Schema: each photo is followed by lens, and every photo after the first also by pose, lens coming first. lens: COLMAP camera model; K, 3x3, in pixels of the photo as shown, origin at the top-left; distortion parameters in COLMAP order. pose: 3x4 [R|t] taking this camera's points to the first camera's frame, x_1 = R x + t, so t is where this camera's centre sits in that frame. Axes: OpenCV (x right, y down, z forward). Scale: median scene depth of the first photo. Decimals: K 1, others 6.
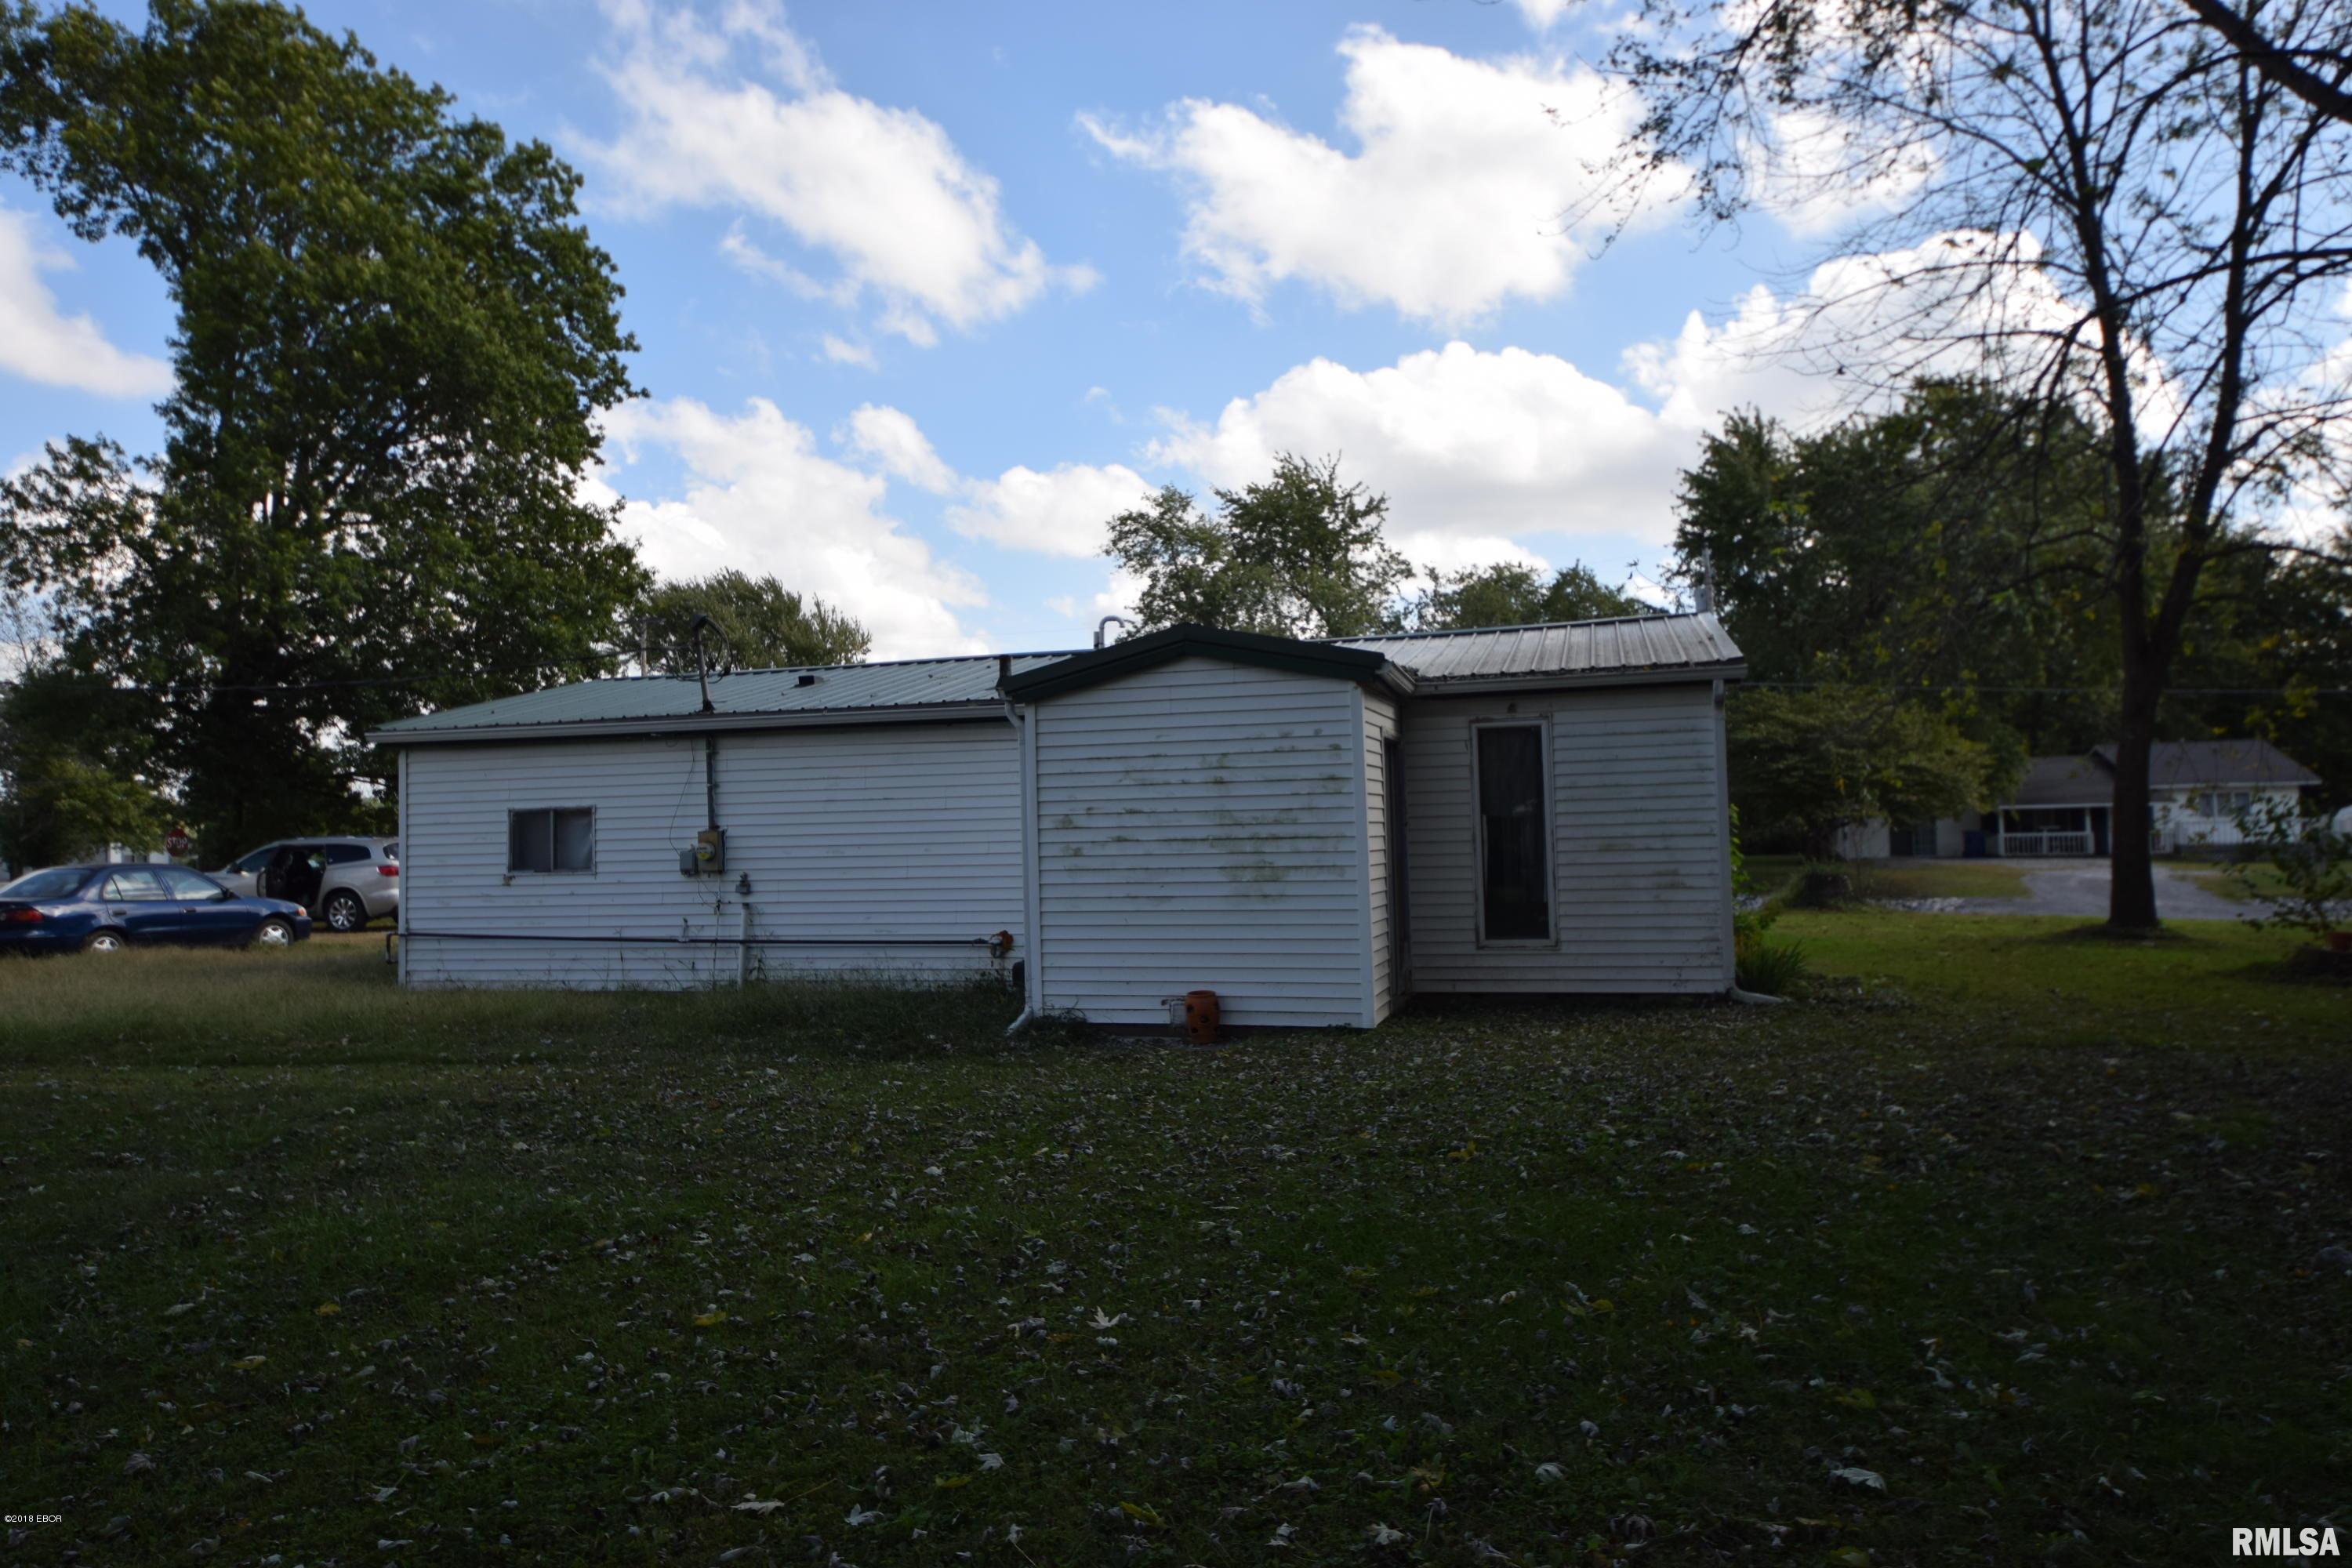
lens RADIAL K [[1546.2, 0, 1182.3], [0, 1546.2, 809.0], [0, 0, 1]] dist [0.077748, -0.110760]
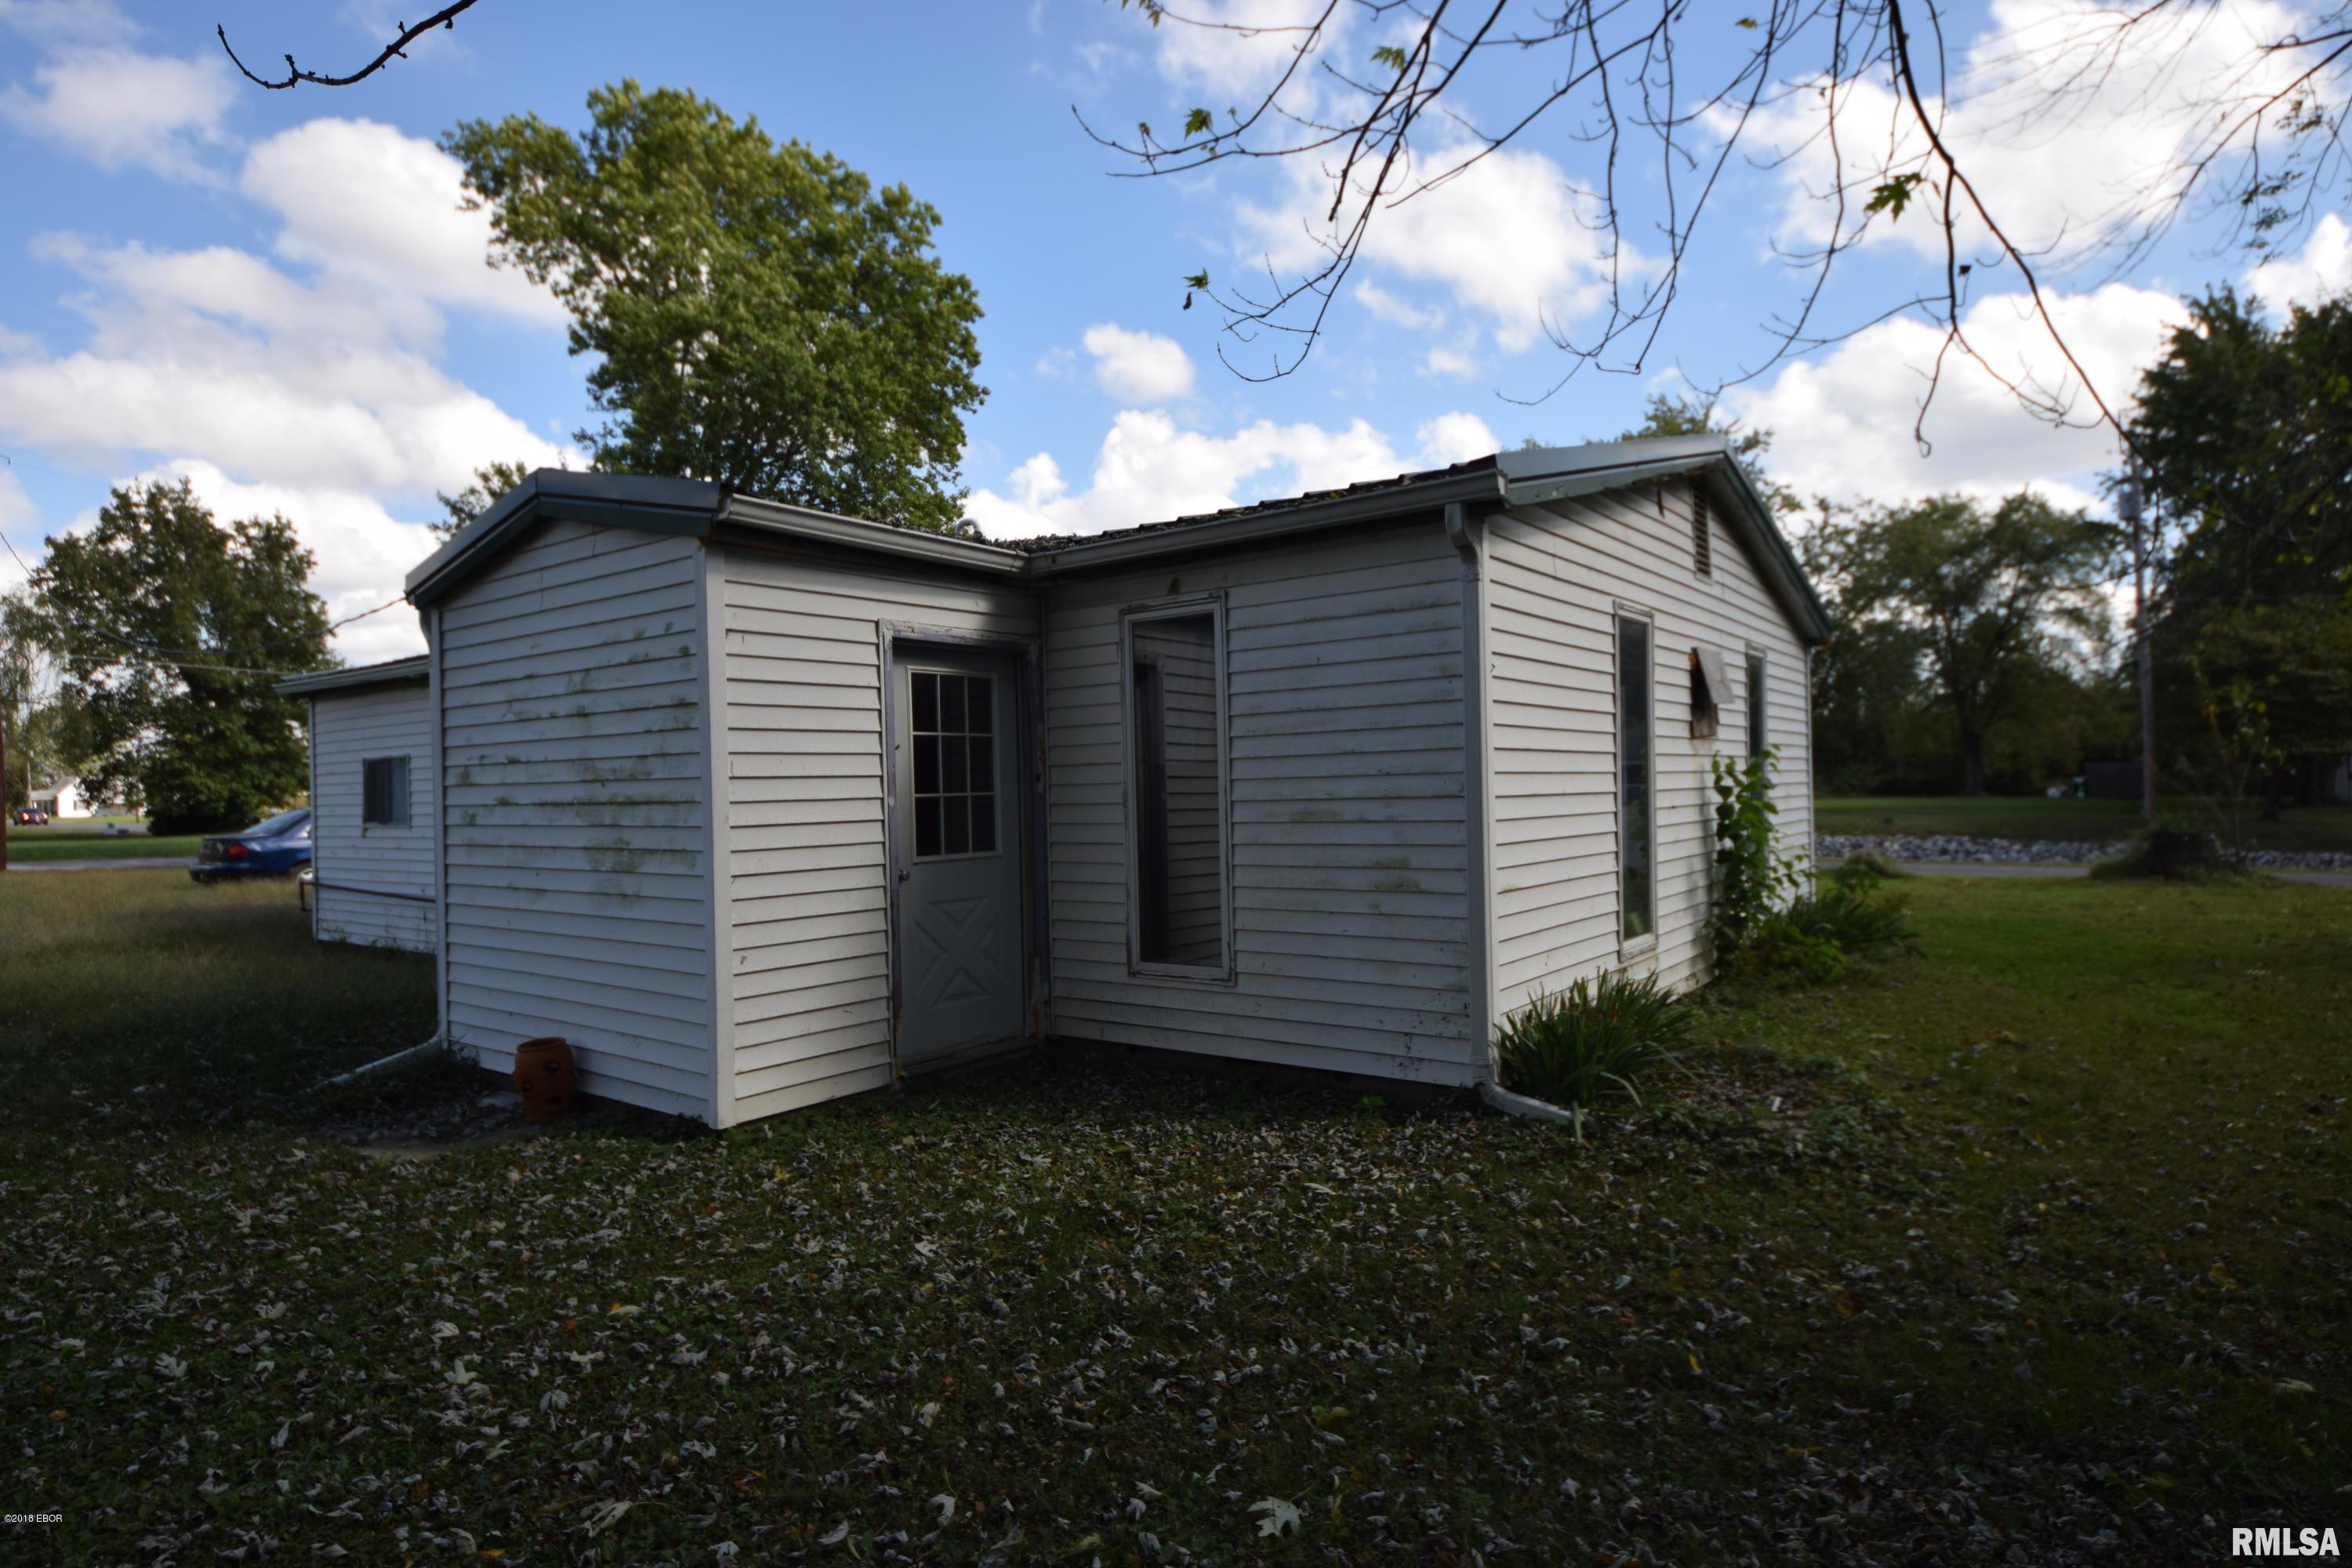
lens RADIAL K [[1244.0, 0, 1176.0], [0, 1244.0, 784.0], [0, 0, 1]] dist [0.068798, -0.057169]
pose [[0.927609, 0.001150, -0.373552, 0.346769], [0.008492, 0.999672, 0.024165, 0.000730], [0.373457, -0.025587, 0.927295, 0.474465]]
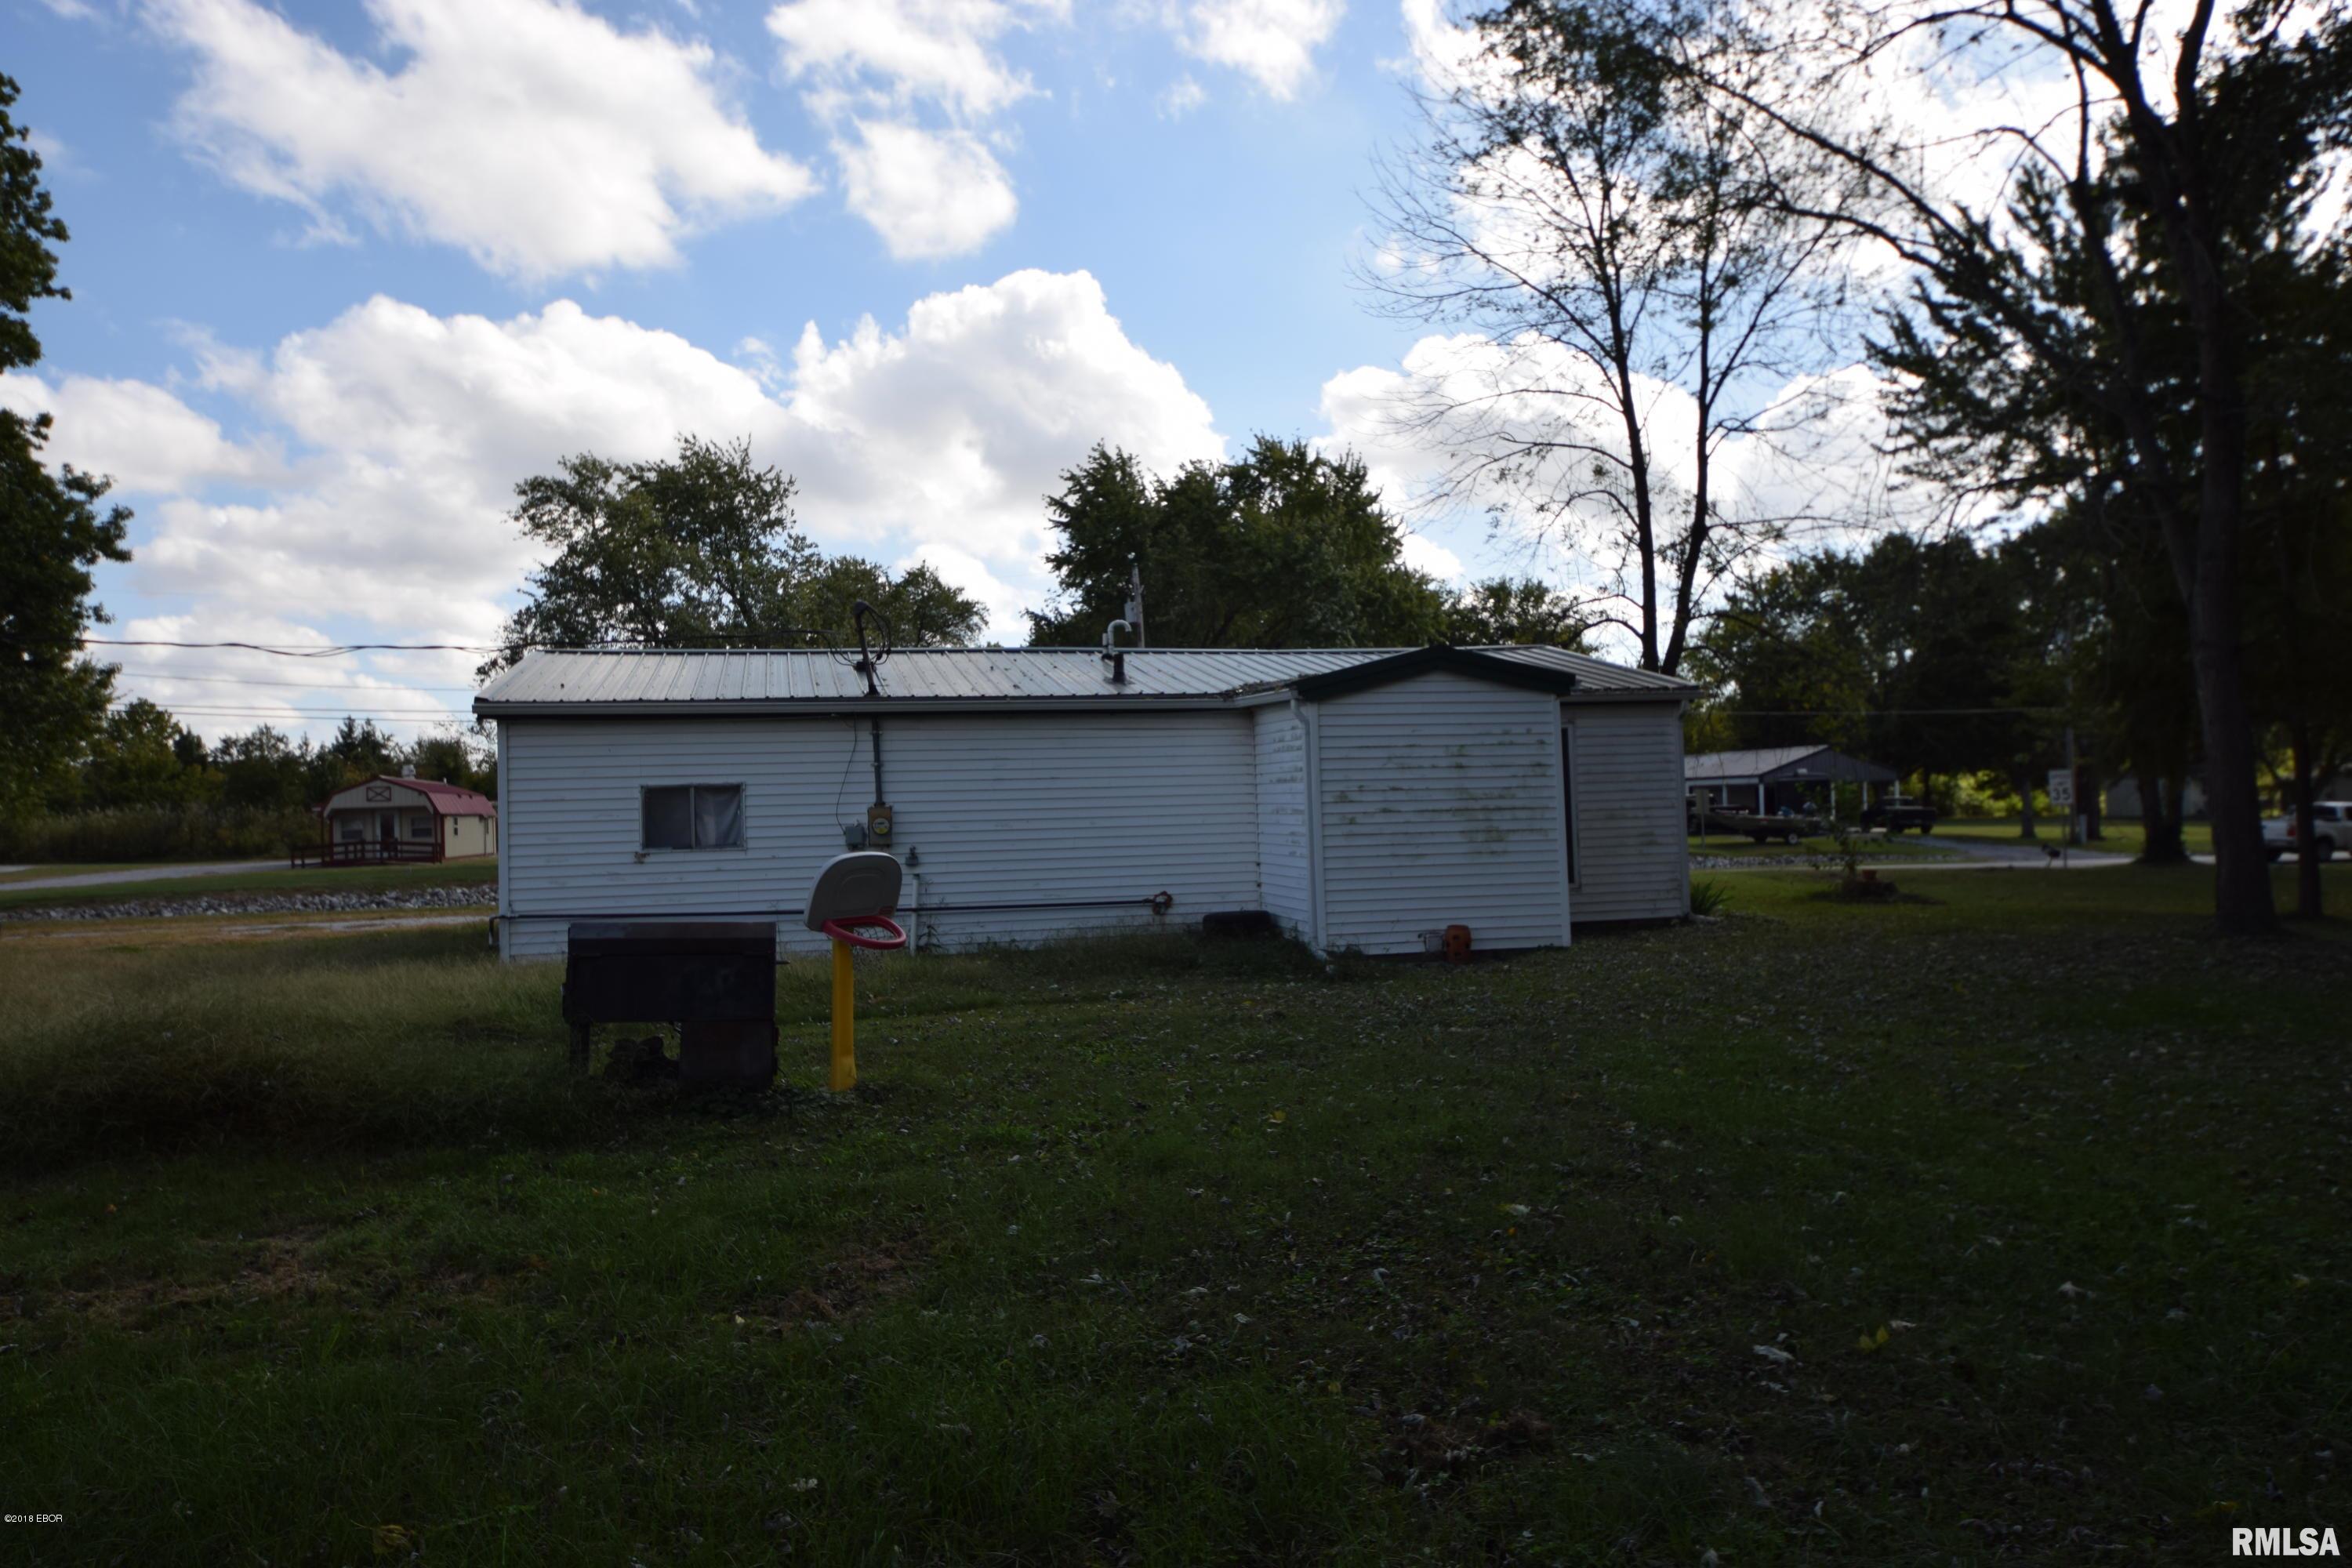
lens RADIAL K [[1557.9, 0, 1176.0], [0, 1557.9, 784.0], [0, 0, 1]] dist [0.002926, 0.003194]
pose [[0.873370, 0.006179, 0.487018, -0.648301], [-0.001808, 0.999954, -0.009444, 0.008072], [-0.487053, 0.007368, 0.873341, -0.031360]]
